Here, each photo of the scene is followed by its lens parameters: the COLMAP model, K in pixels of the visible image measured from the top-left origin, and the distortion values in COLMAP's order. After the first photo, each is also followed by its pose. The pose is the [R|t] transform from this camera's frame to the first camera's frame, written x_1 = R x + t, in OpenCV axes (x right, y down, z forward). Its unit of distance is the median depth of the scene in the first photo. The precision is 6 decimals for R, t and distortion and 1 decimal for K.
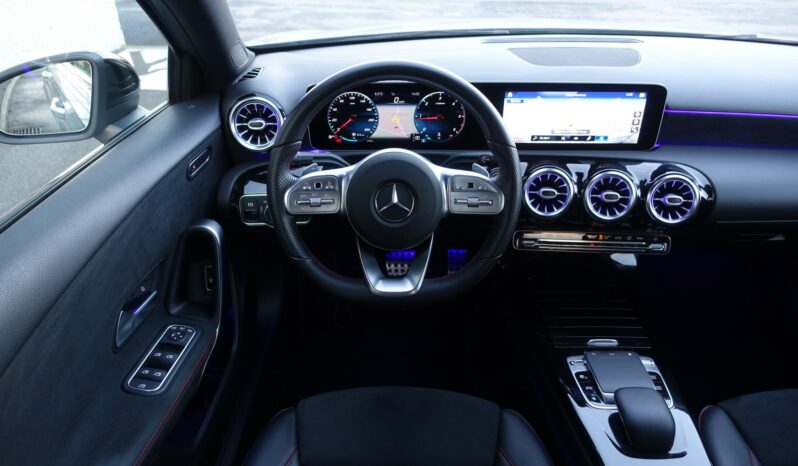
lens RADIAL K [[545.9, 0, 399.0], [0, 545.9, 233.0], [0, 0, 1]] dist [-0.005350, 0.001500]
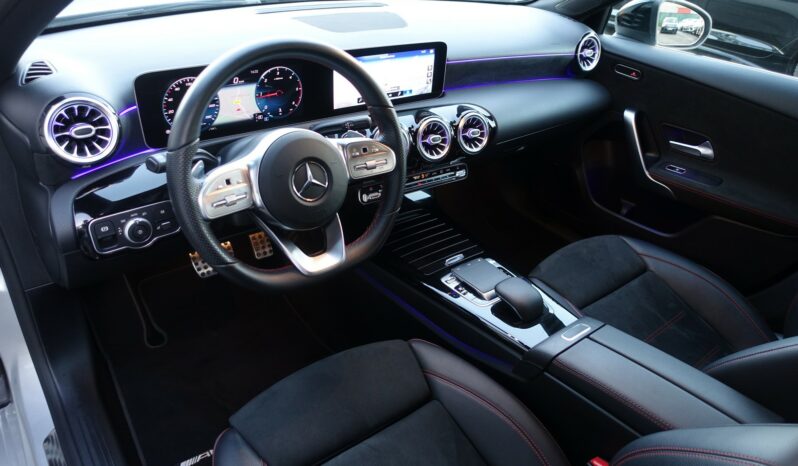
lens RADIAL K [[545.9, 0, 399.0], [0, 545.9, 233.0], [0, 0, 1]] dist [-0.005350, 0.001500]
pose [[0.781822, -0.276541, 0.558820, -0.413140], [0.243660, 0.960500, 0.134424, -0.052012], [-0.573920, 0.031066, 0.818322, 0.080501]]
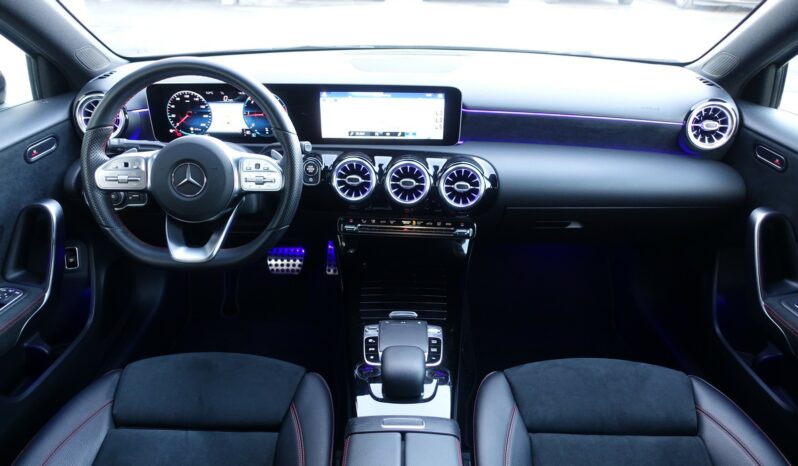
lens RADIAL K [[545.9, 0, 399.0], [0, 545.9, 233.0], [0, 0, 1]] dist [-0.005350, 0.001500]
pose [[0.999922, 0.011529, -0.004783, 0.393391], [-0.011782, 0.998318, -0.056773, 0.104439], [0.004120, 0.056825, 0.998376, -0.127535]]
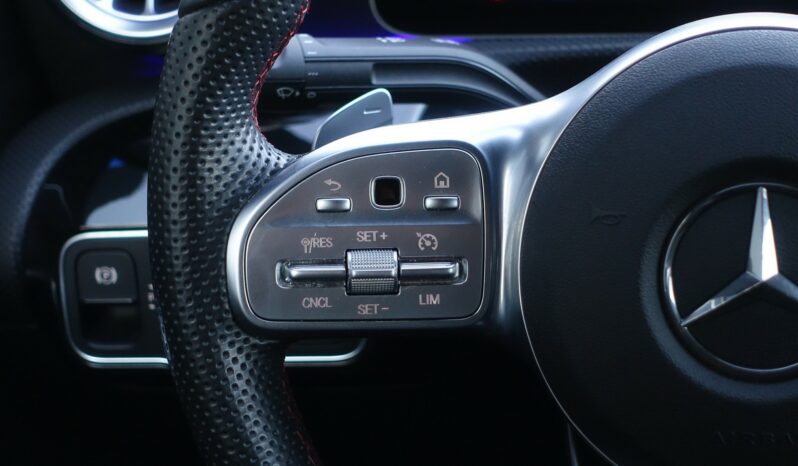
lens RADIAL K [[1776.1, 0, 399.0], [0, 1776.1, 233.0], [0, 0, 1]] dist [-0.072931, -0.221278]
pose [[0.984166, 0.003554, -0.177212, -0.021317], [-0.013808, 0.998298, -0.056667, -0.029877], [0.176709, 0.058217, 0.982540, 0.302870]]
